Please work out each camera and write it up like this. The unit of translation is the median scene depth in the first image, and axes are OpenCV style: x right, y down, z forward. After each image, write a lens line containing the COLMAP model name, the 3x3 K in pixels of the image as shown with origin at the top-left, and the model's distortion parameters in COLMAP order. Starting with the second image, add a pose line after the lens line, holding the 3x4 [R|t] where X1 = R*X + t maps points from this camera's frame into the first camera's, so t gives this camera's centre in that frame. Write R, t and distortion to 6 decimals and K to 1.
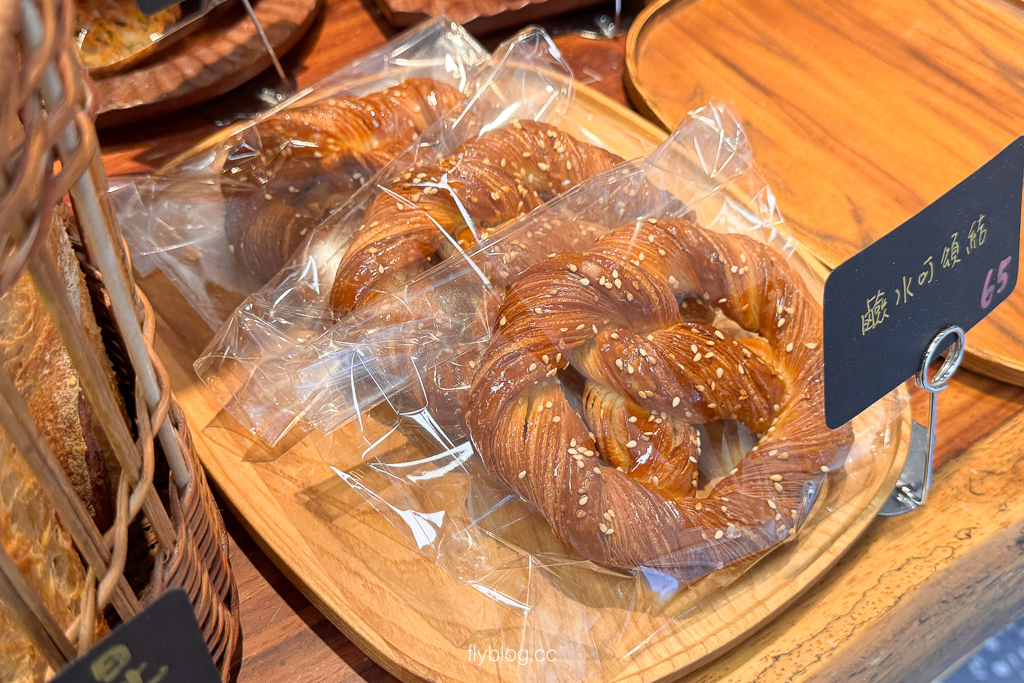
lens RADIAL K [[1000.2, 0, 512.0], [0, 1000.2, 341.5], [0, 0, 1]] dist [0.076864, -0.015063]
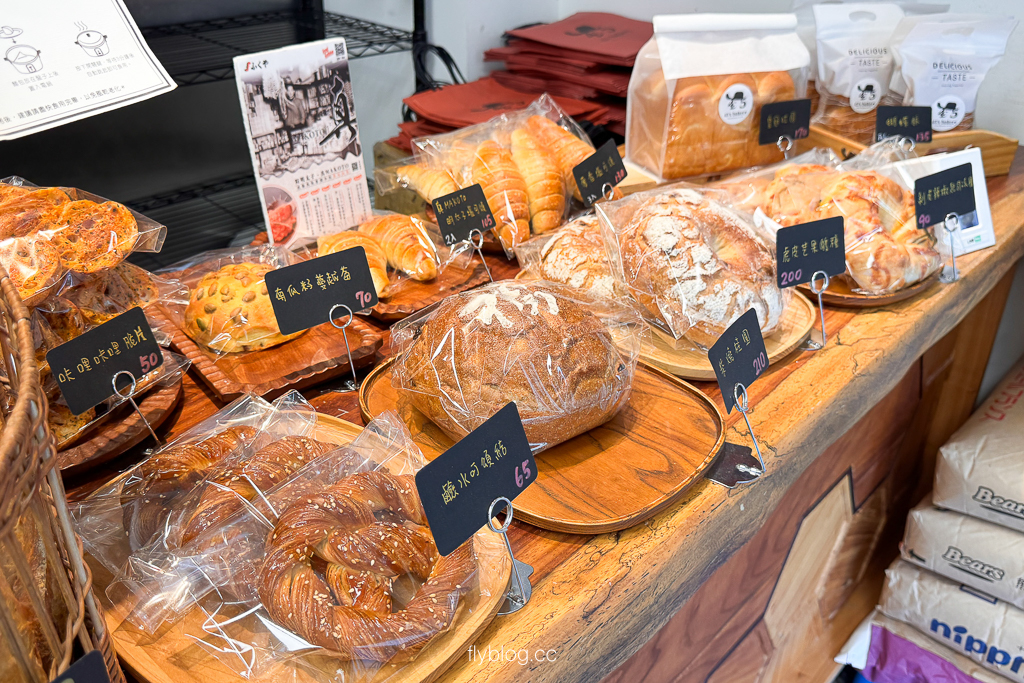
lens RADIAL K [[957.0, 0, 512.0], [0, 957.0, 341.5], [0, 0, 1]] dist [0.126448, -0.267868]
pose [[0.983639, -0.146068, 0.105446, 0.276263], [0.174187, 0.920504, -0.349760, 0.337806], [-0.045974, 0.362404, 0.930886, -0.795770]]
